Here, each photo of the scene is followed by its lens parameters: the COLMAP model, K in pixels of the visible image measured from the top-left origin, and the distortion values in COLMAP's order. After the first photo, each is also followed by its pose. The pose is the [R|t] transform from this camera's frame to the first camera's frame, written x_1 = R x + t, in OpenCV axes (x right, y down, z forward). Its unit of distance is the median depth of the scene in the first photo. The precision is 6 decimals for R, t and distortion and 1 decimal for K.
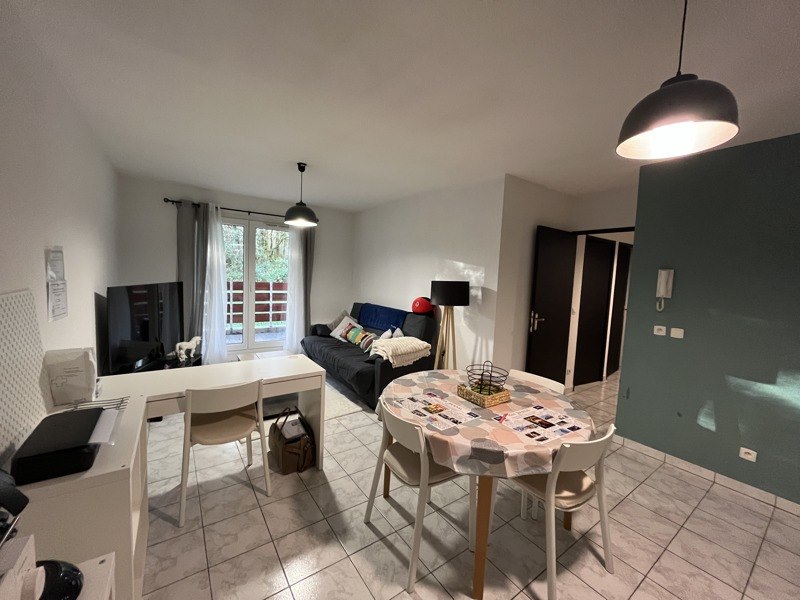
lens RADIAL K [[321.1, 0, 396.8], [0, 321.1, 299.9], [0, 0, 1]] dist [-0.002544, -0.000018]
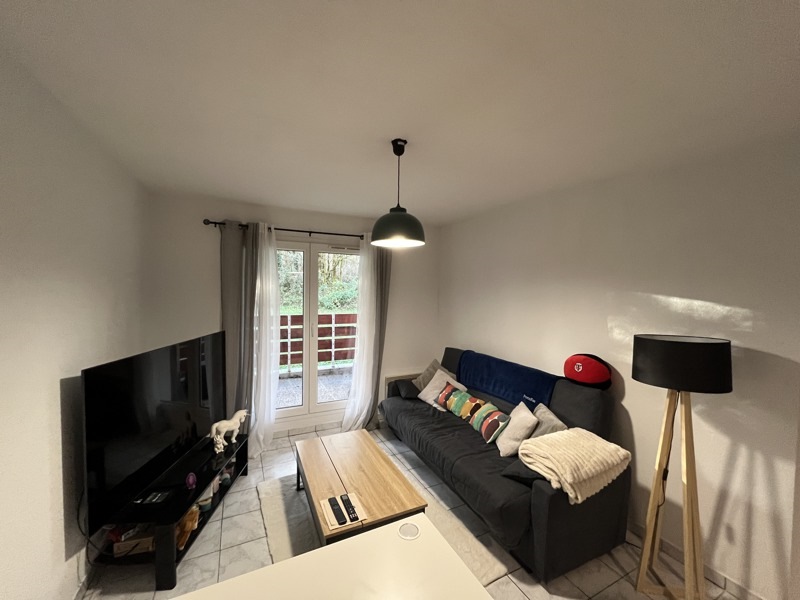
lens RADIAL K [[321.1, 0, 396.8], [0, 321.1, 299.9], [0, 0, 1]] dist [-0.002544, -0.000018]
pose [[0.987355, -0.023687, -0.156742, -0.163101], [0.015559, 0.998480, -0.052881, -0.080471], [0.157757, 0.049774, 0.986223, 0.331940]]
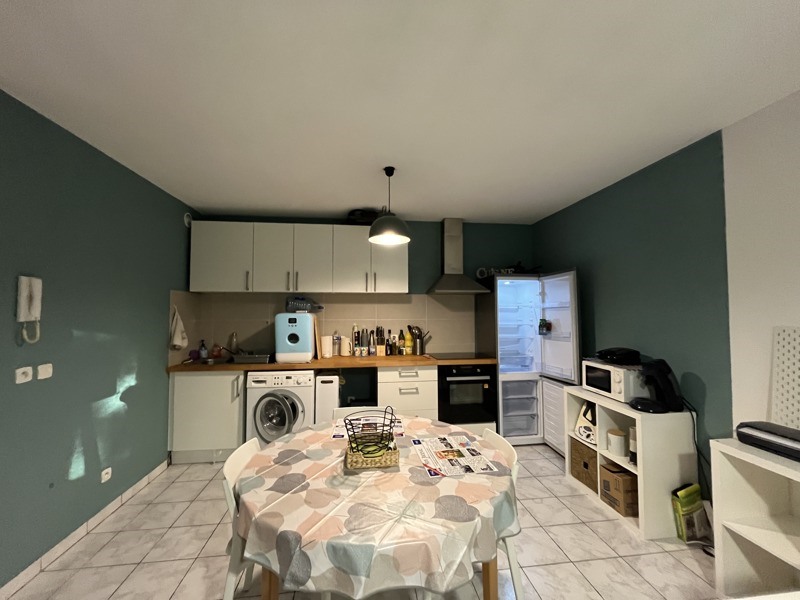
lens RADIAL K [[321.1, 0, 396.8], [0, 321.1, 299.9], [0, 0, 1]] dist [-0.002544, -0.000018]
pose [[-0.882788, -0.023640, 0.469176, -0.063971], [0.003808, 0.998340, 0.057468, -0.052792], [-0.469756, 0.052519, -0.881233, 0.773832]]
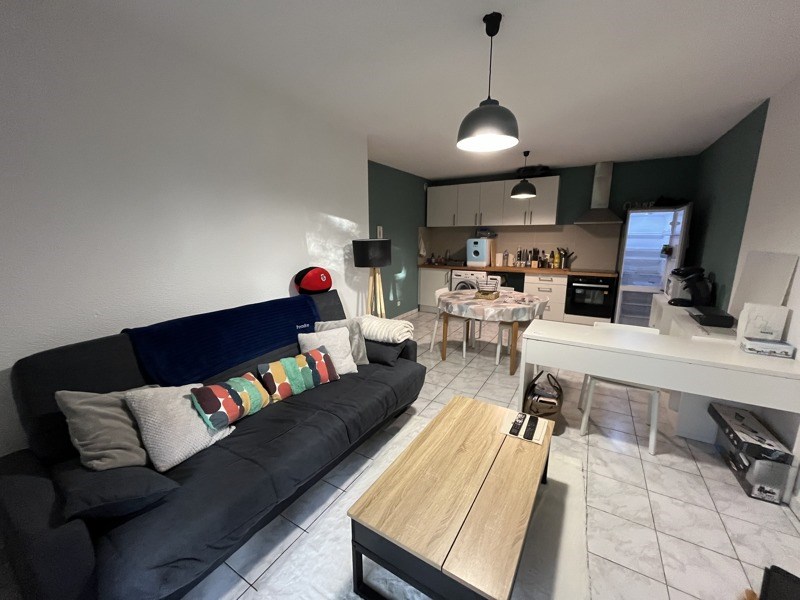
lens RADIAL K [[321.1, 0, 396.8], [0, 321.1, 299.9], [0, 0, 1]] dist [-0.002544, -0.000018]
pose [[-0.402134, -0.218561, 0.889112, -0.587481], [0.062238, 0.962319, 0.264706, -0.106693], [-0.913463, 0.161783, -0.373378, 1.056097]]
